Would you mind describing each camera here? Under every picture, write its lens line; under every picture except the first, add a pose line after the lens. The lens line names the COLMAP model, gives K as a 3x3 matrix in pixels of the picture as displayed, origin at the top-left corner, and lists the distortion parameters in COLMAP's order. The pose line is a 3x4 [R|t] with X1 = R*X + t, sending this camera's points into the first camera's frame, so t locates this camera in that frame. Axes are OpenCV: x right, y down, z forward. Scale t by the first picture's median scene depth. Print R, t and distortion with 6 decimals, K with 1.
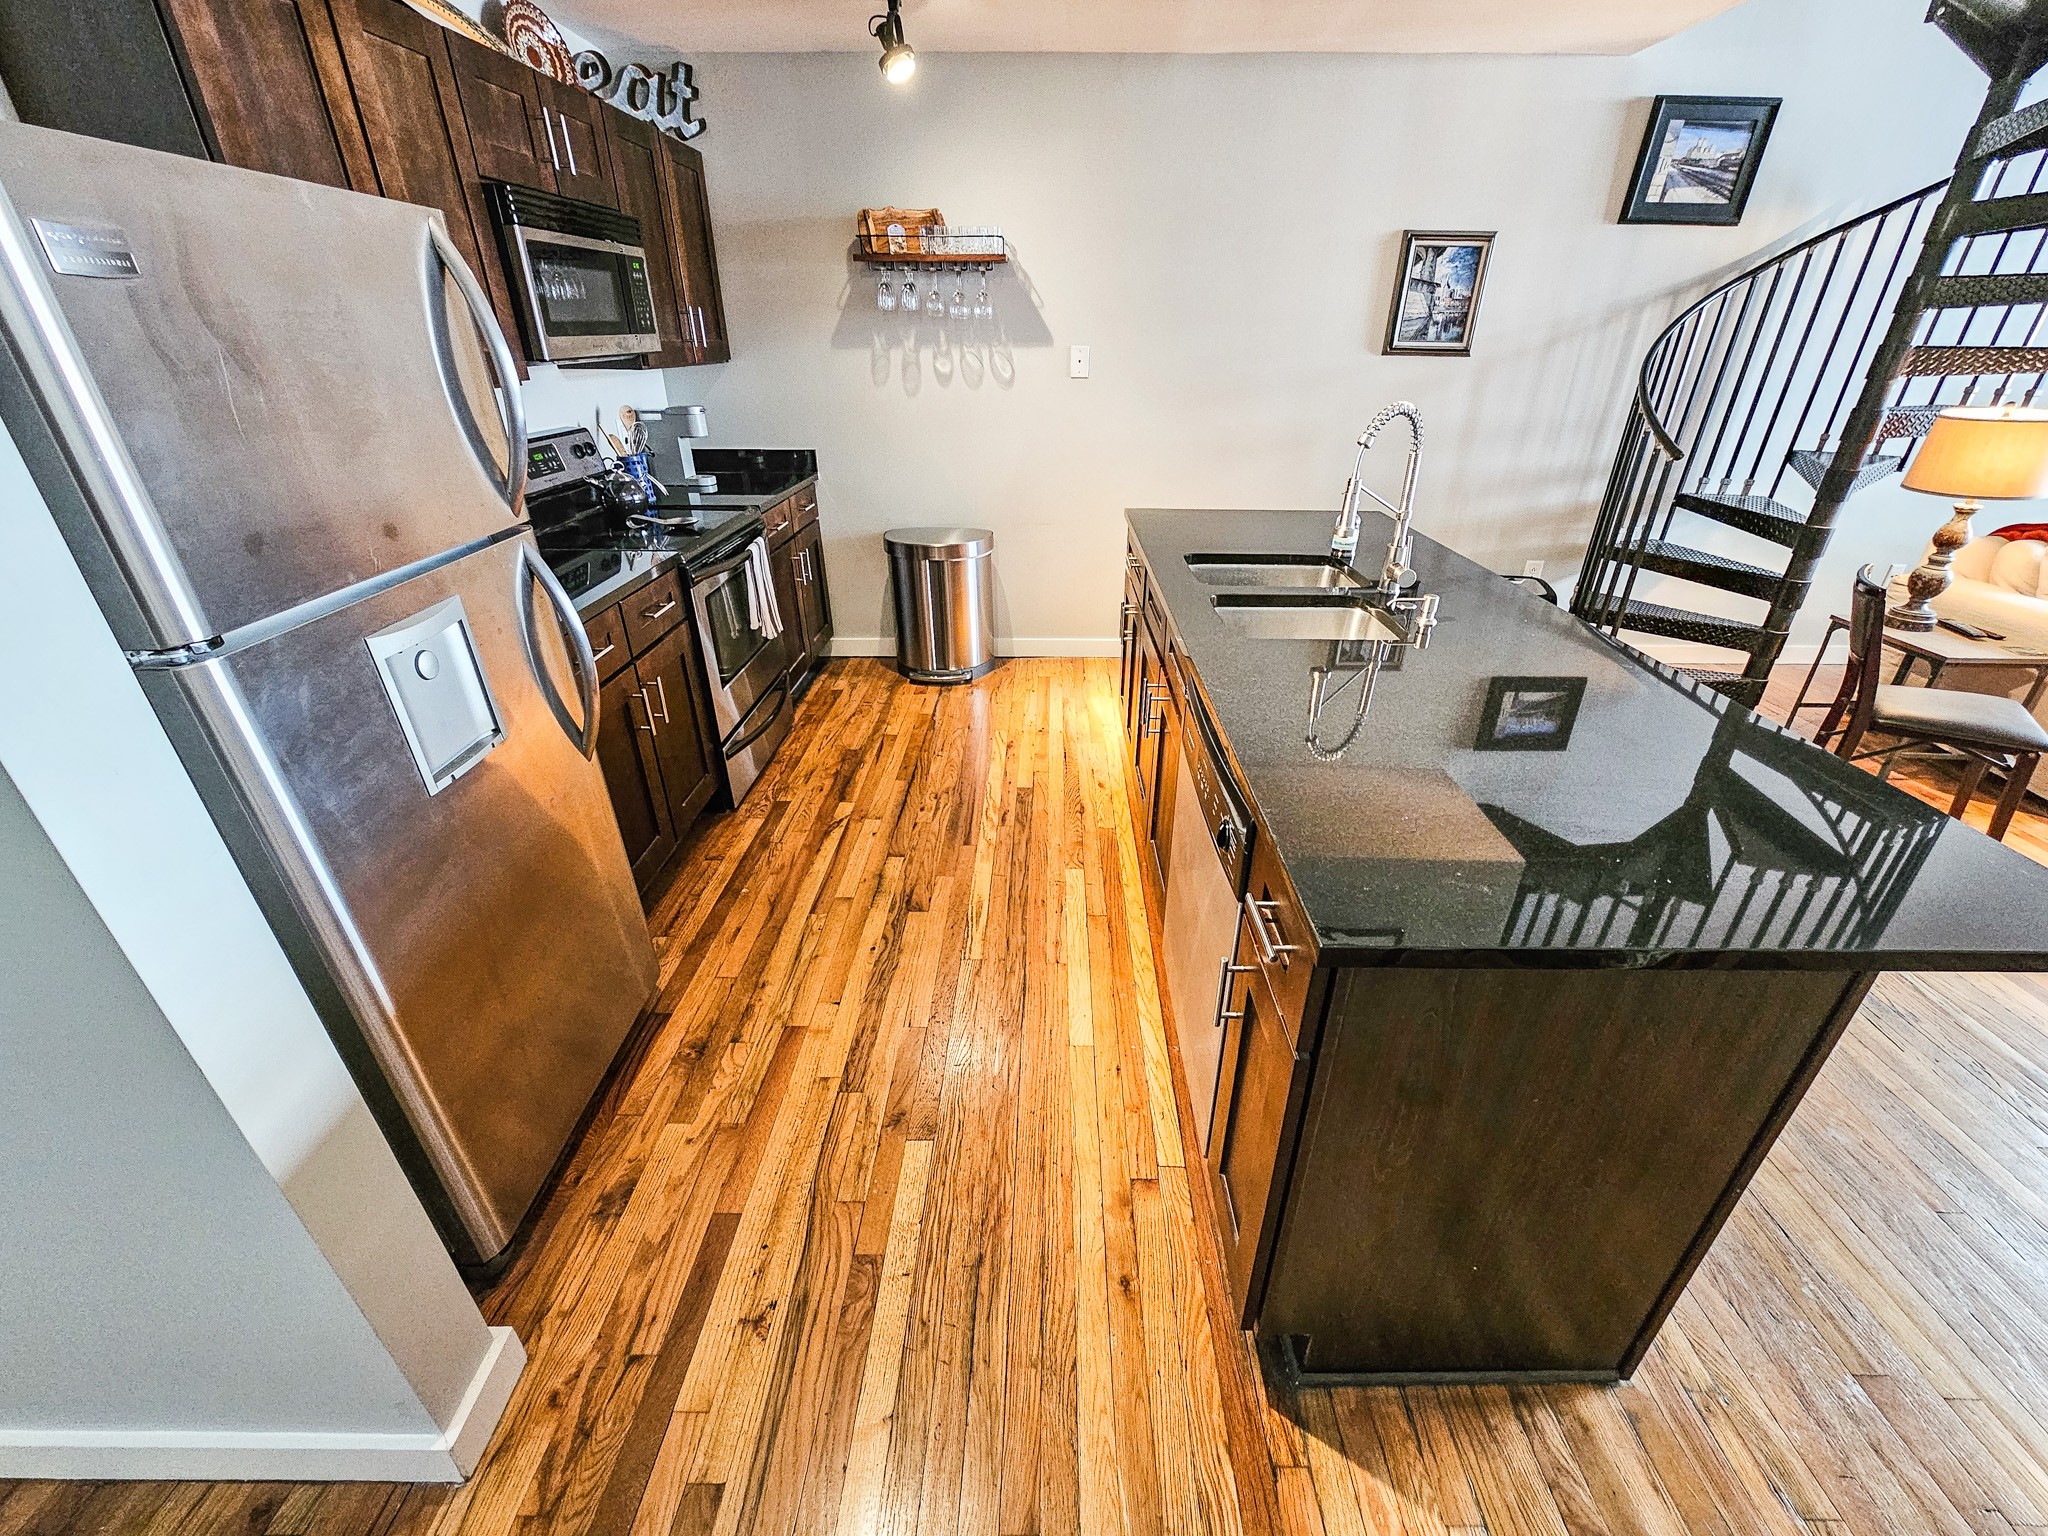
lens RADIAL K [[839.3, 0, 1050.2], [0, 839.3, 778.7], [0, 0, 1]] dist [-0.000556, 0.001070]
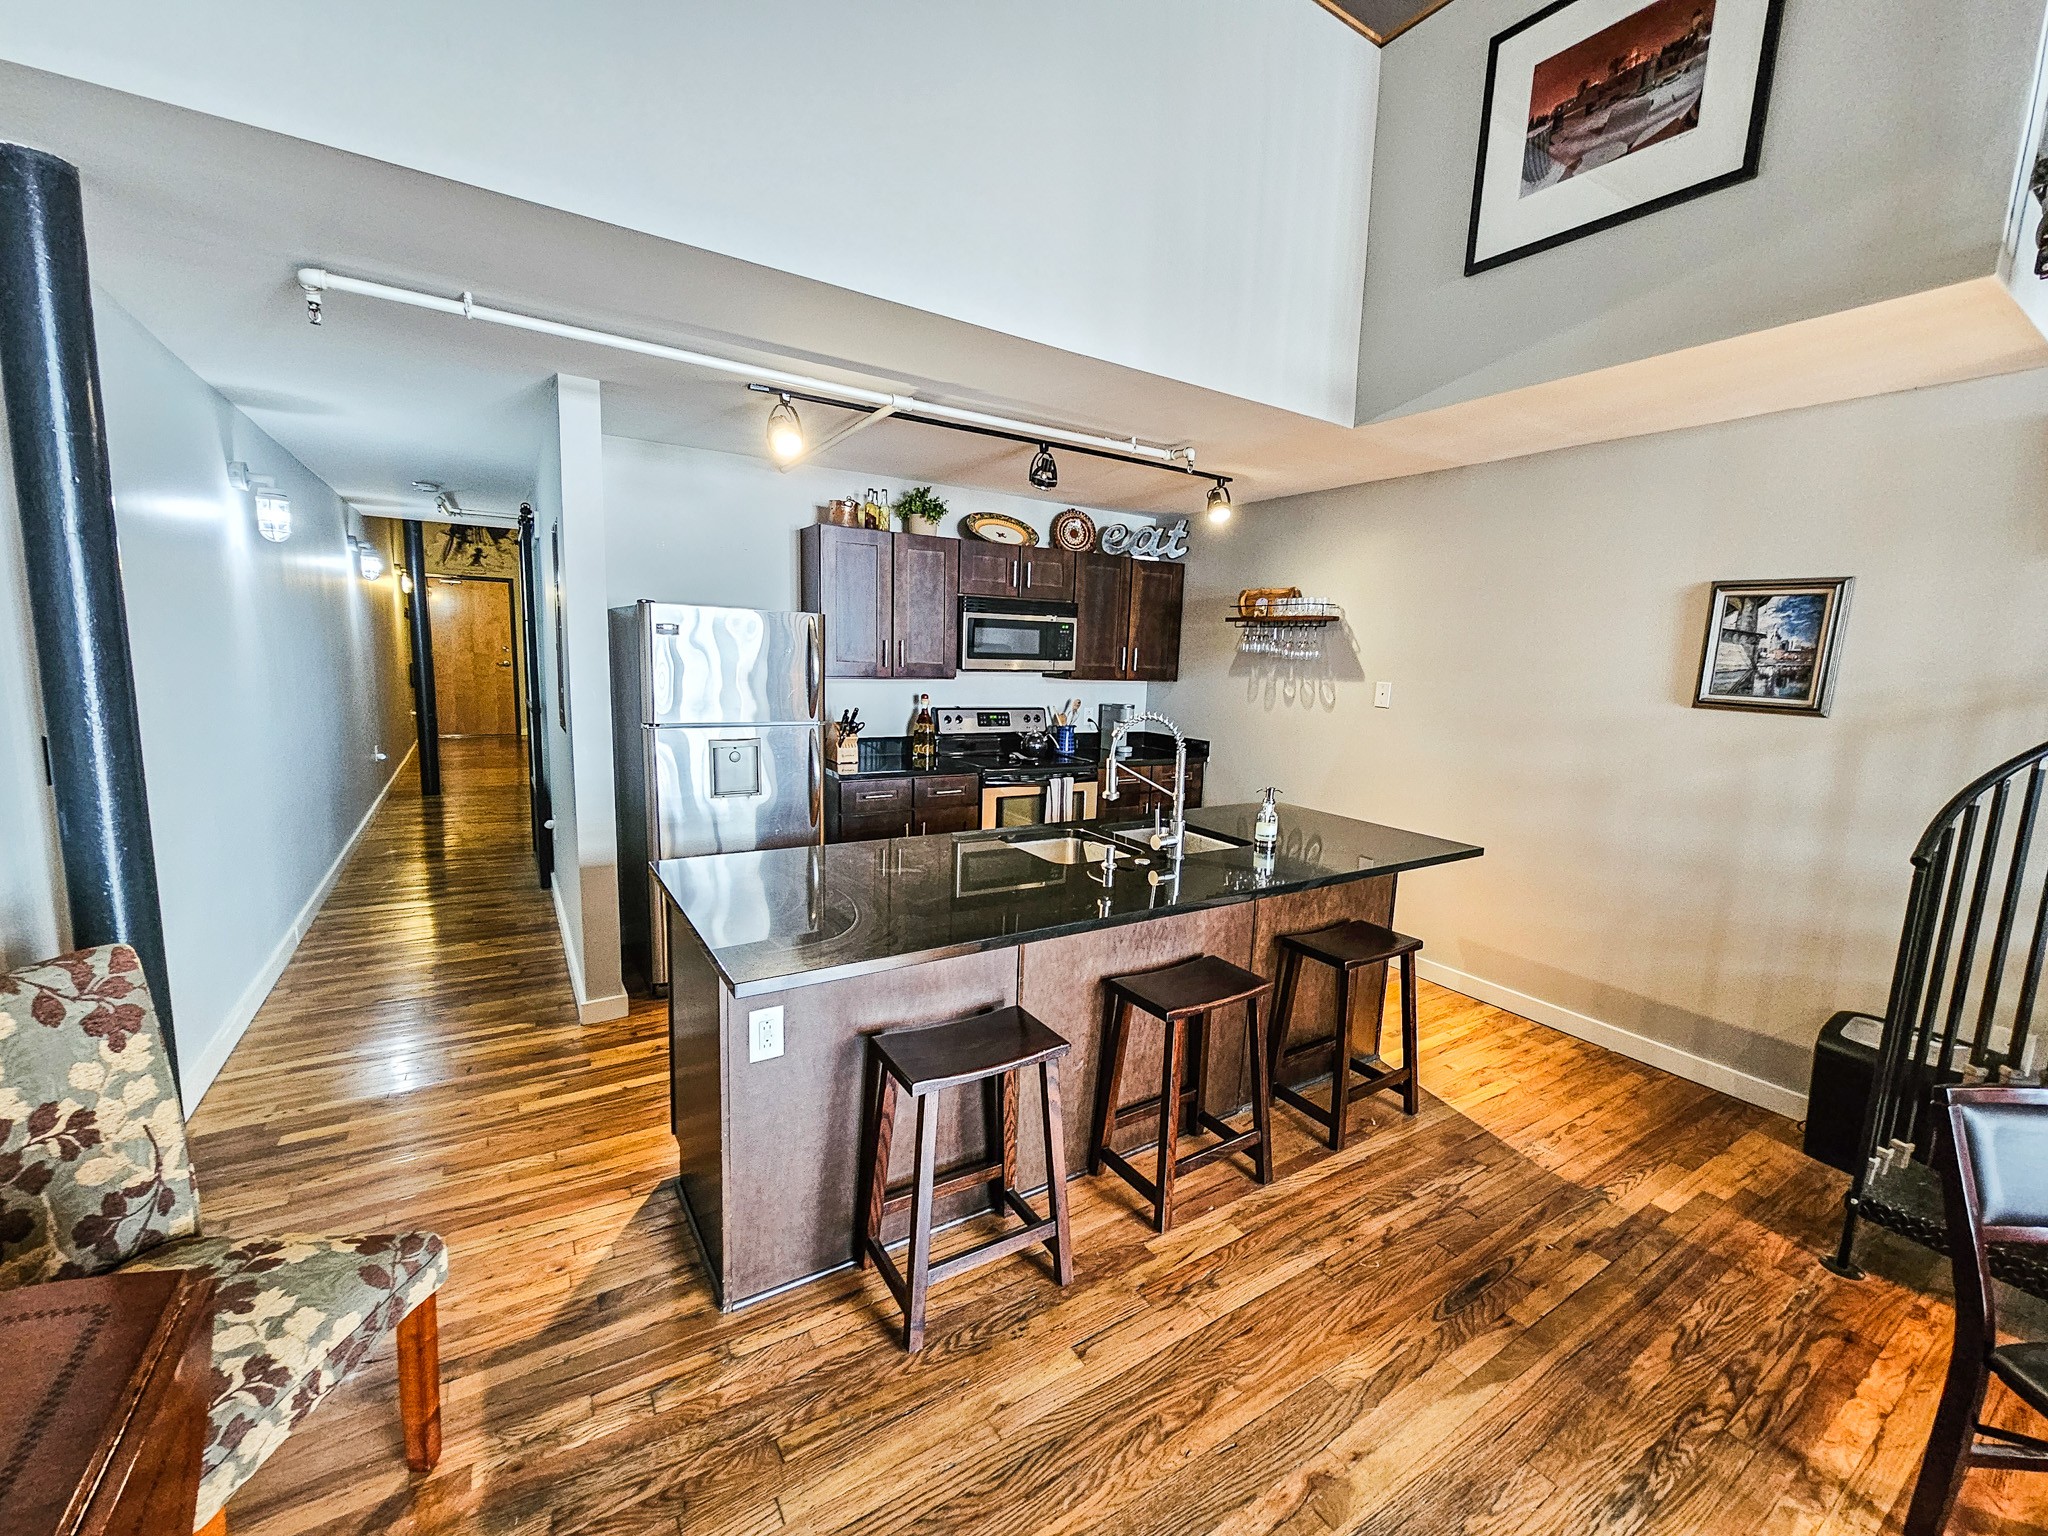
lens RADIAL K [[839.3, 0, 1041.1], [0, 839.3, 772.0], [0, 0, 1]] dist [-0.000556, 0.001070]
pose [[0.541493, 0.133926, -0.829969, 0.783554], [-0.425657, 0.895014, -0.133288, -0.053816], [0.724983, 0.425457, 0.541651, 0.091182]]
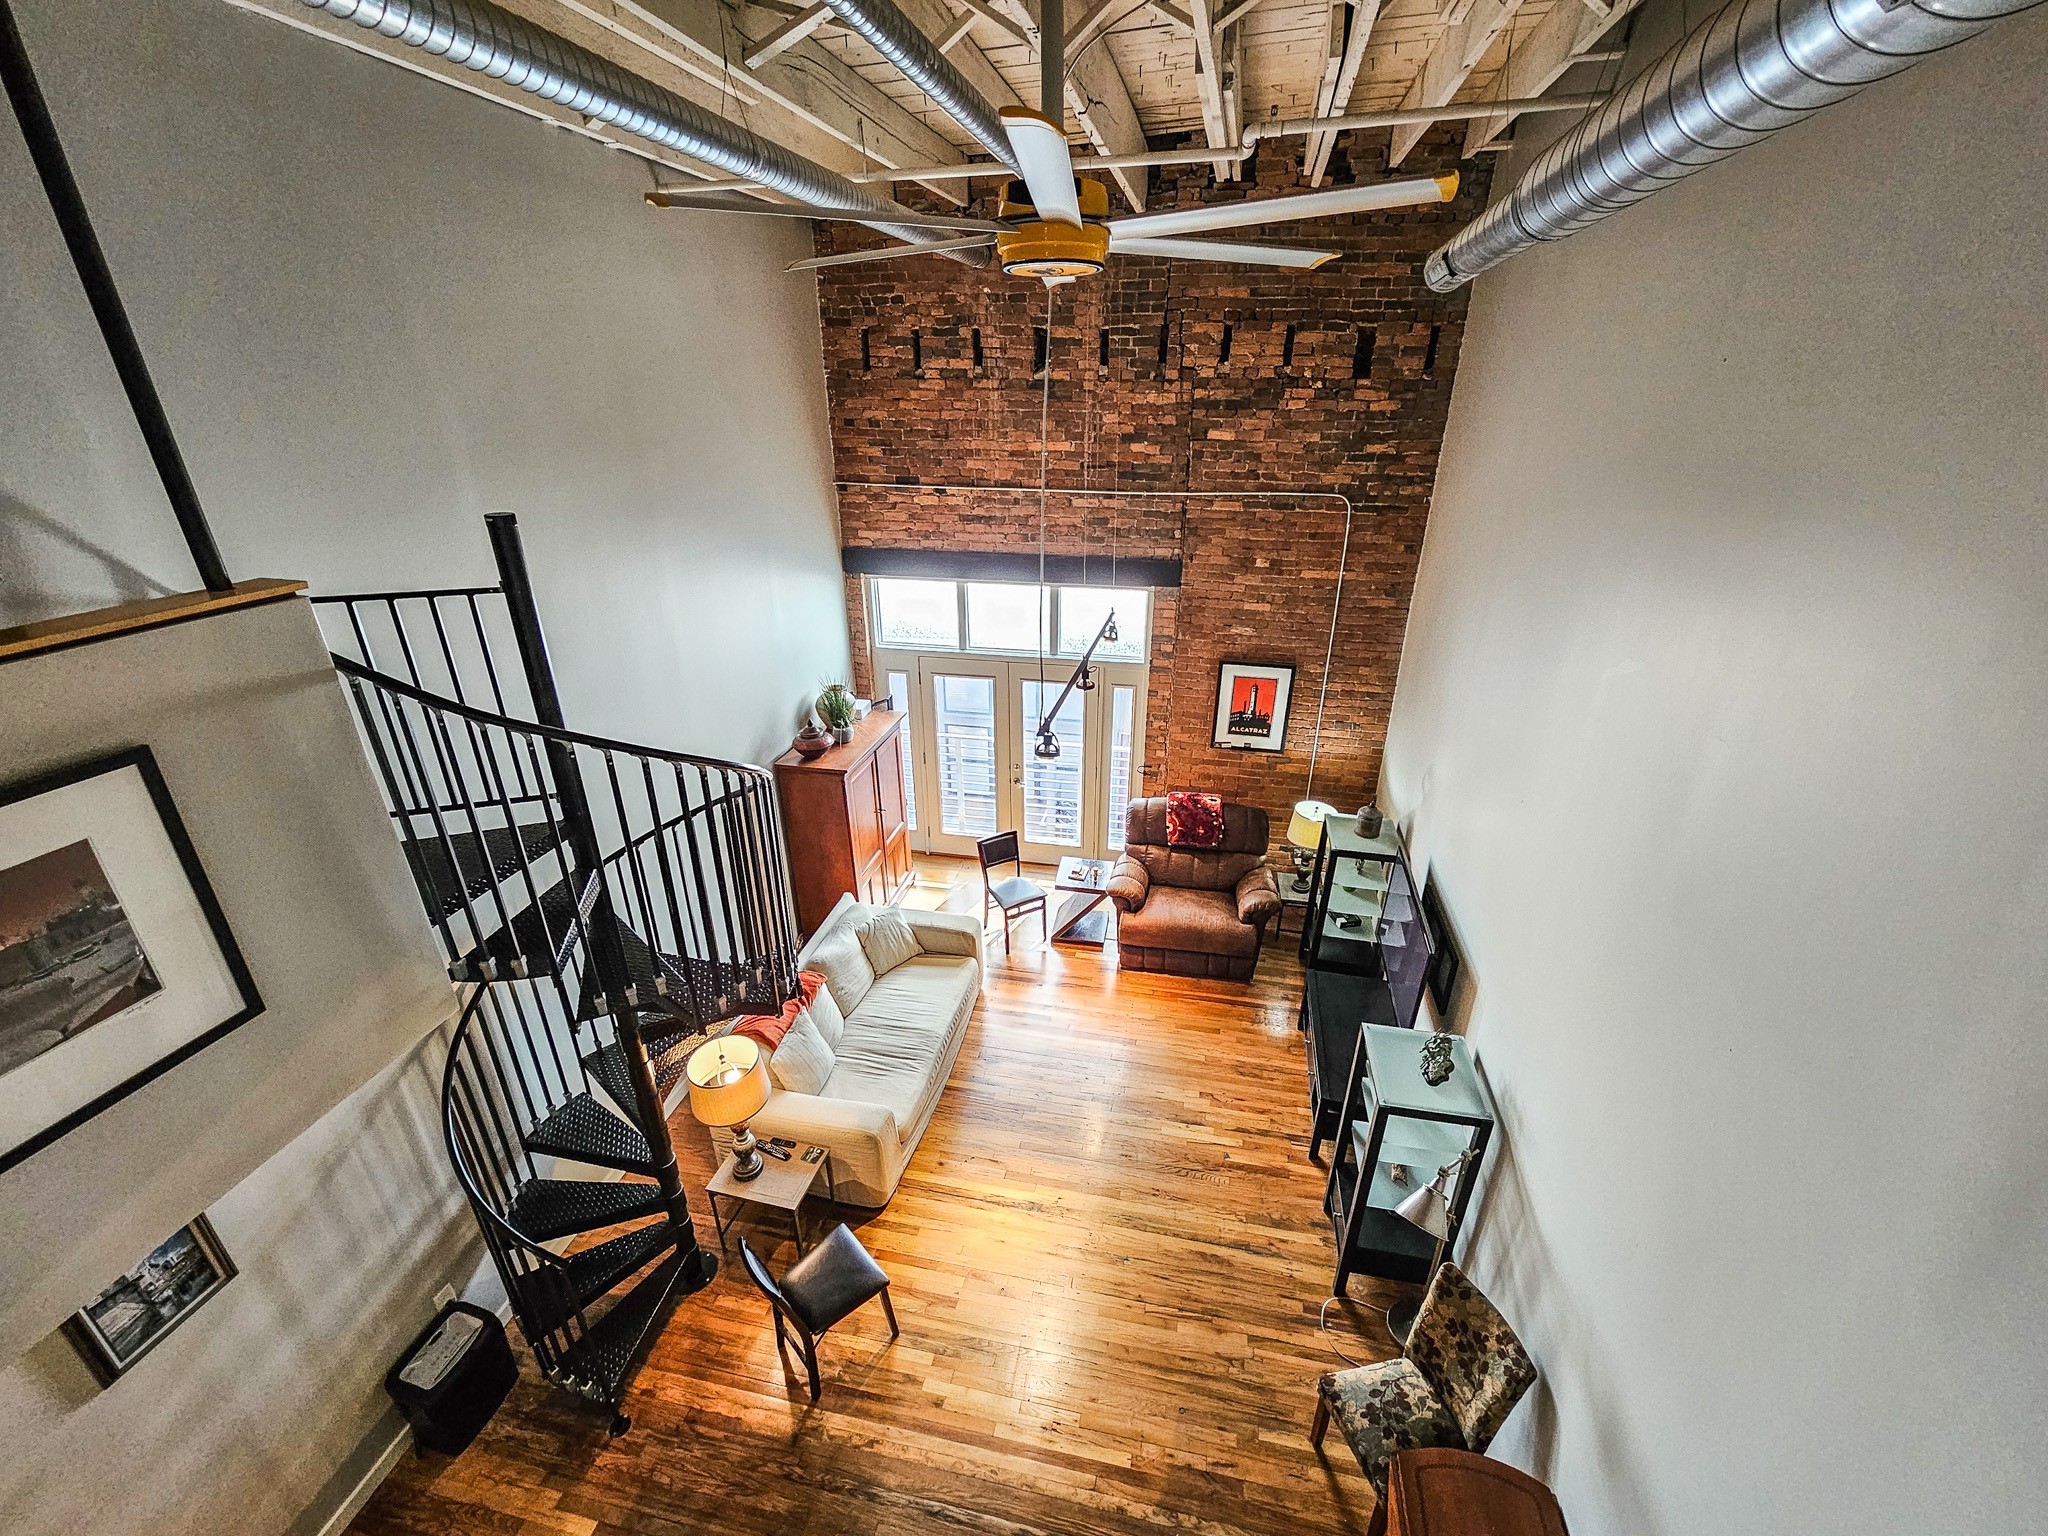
lens RADIAL K [[839.3, 0, 1044.2], [0, 839.3, 779.9], [0, 0, 1]] dist [-0.000556, 0.001070]
pose [[0.206615, -0.418793, 0.884264, 0.151934], [0.456949, 0.840451, 0.291274, -0.812256], [-0.865164, 0.343882, 0.365017, -0.127977]]
